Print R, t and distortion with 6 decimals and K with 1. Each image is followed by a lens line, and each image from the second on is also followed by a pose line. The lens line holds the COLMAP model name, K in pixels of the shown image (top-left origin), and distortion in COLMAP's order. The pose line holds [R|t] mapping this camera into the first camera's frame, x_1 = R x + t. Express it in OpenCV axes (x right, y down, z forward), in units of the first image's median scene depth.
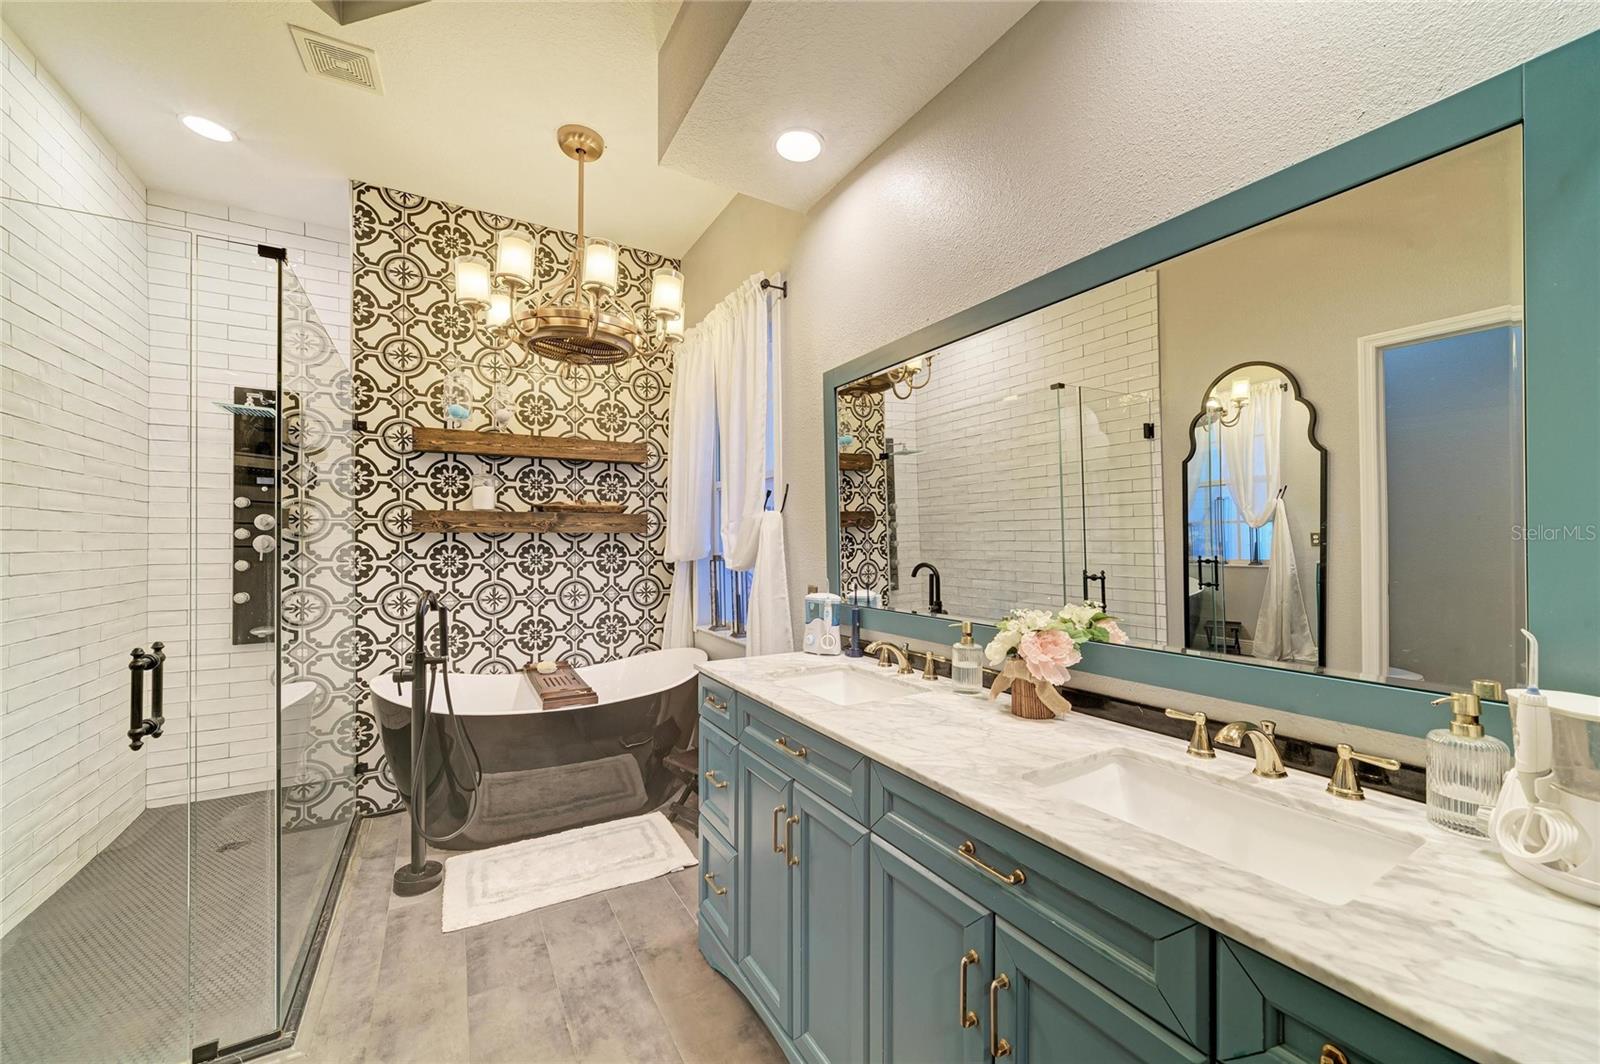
lens RADIAL K [[639.9, 0, 816.6], [0, 639.9, 537.8], [0, 0, 1]] dist [-0.012658, 0.003056]
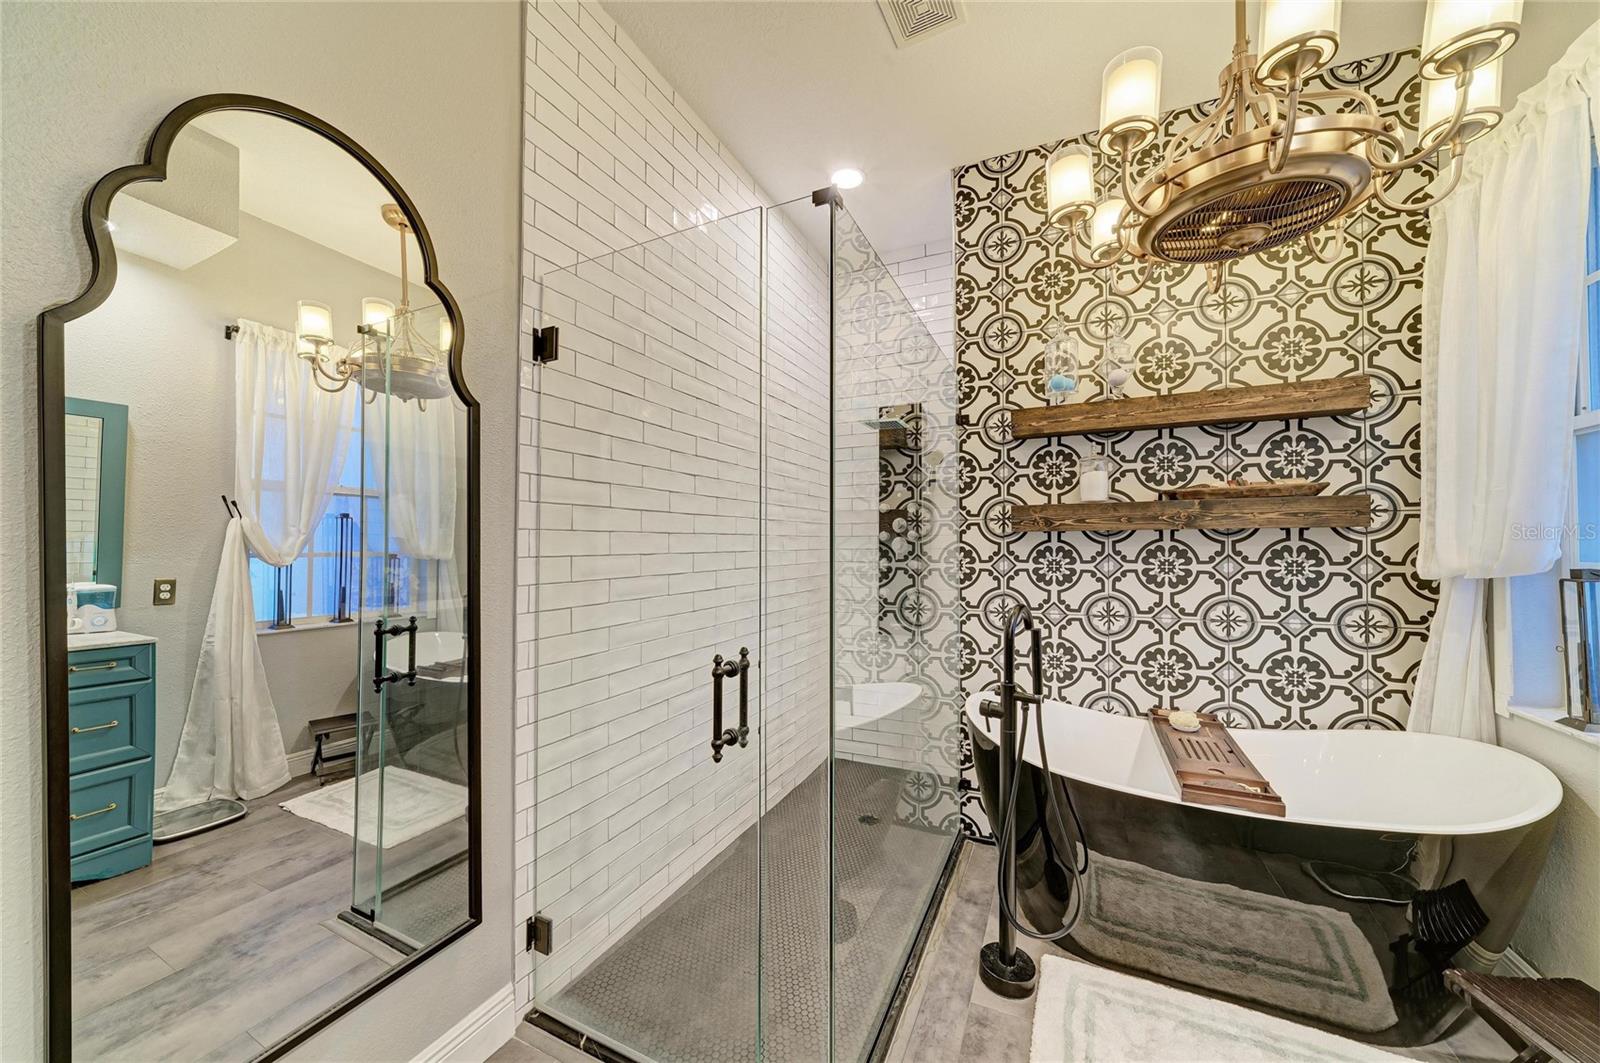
lens RADIAL K [[576.3, 0, 799.7], [0, 576.3, 540.4], [0, 0, 1]] dist [-0.012767, 0.001521]
pose [[0.562823, -0.006327, -0.826553, -0.144772], [0.007225, 0.999970, -0.002734, 0.003361], [0.826546, -0.004433, 0.562852, 0.309094]]
